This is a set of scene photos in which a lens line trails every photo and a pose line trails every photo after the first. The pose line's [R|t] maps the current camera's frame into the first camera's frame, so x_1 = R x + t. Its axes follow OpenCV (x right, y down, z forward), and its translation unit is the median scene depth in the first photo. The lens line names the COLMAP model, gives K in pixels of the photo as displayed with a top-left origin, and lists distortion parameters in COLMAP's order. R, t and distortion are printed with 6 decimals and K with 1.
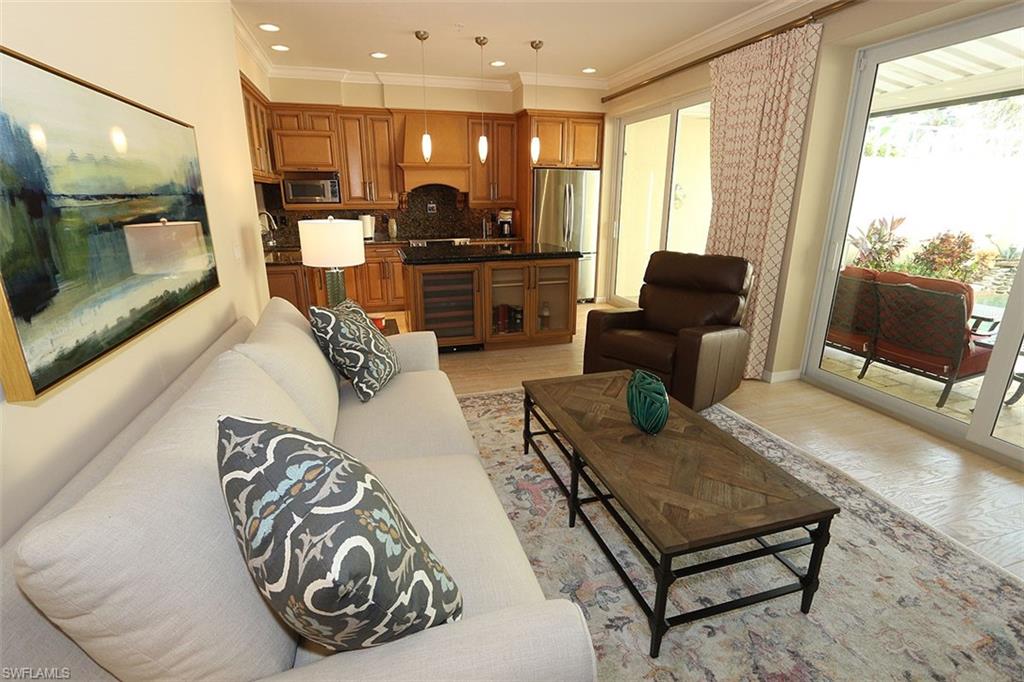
lens RADIAL K [[483.4, 0, 512.0], [0, 483.4, 341.0], [0, 0, 1]] dist [0.001002, 0.000105]
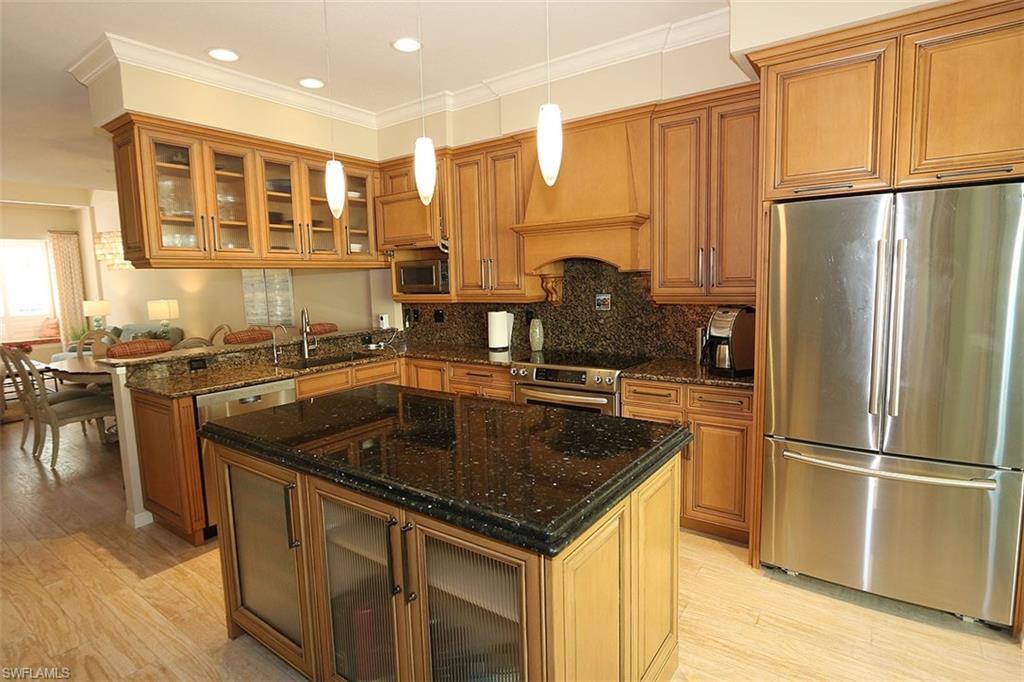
lens RADIAL K [[528.3, 0, 512.0], [0, 528.3, 341.0], [0, 0, 1]] dist [-0.002420, -0.000402]
pose [[0.615637, 0.080295, -0.783929, 0.239716], [-0.200497, 0.978018, -0.057279, -0.190666], [0.762097, 0.192438, 0.618203, 0.611888]]
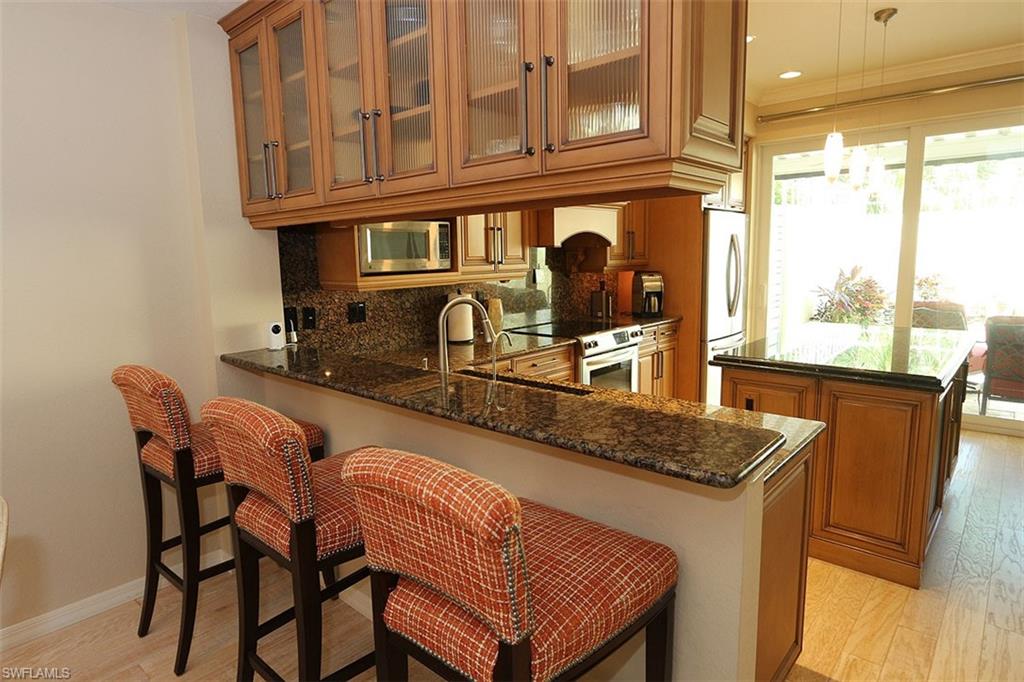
lens RADIAL K [[576.6, 0, 512.0], [0, 576.6, 341.0], [0, 0, 1]] dist [0.000156, 0.000118]
pose [[0.849536, -0.092892, 0.519288, -0.588182], [0.171635, 0.979487, -0.105575, -0.146034], [-0.498829, 0.178818, 0.848053, 0.498654]]
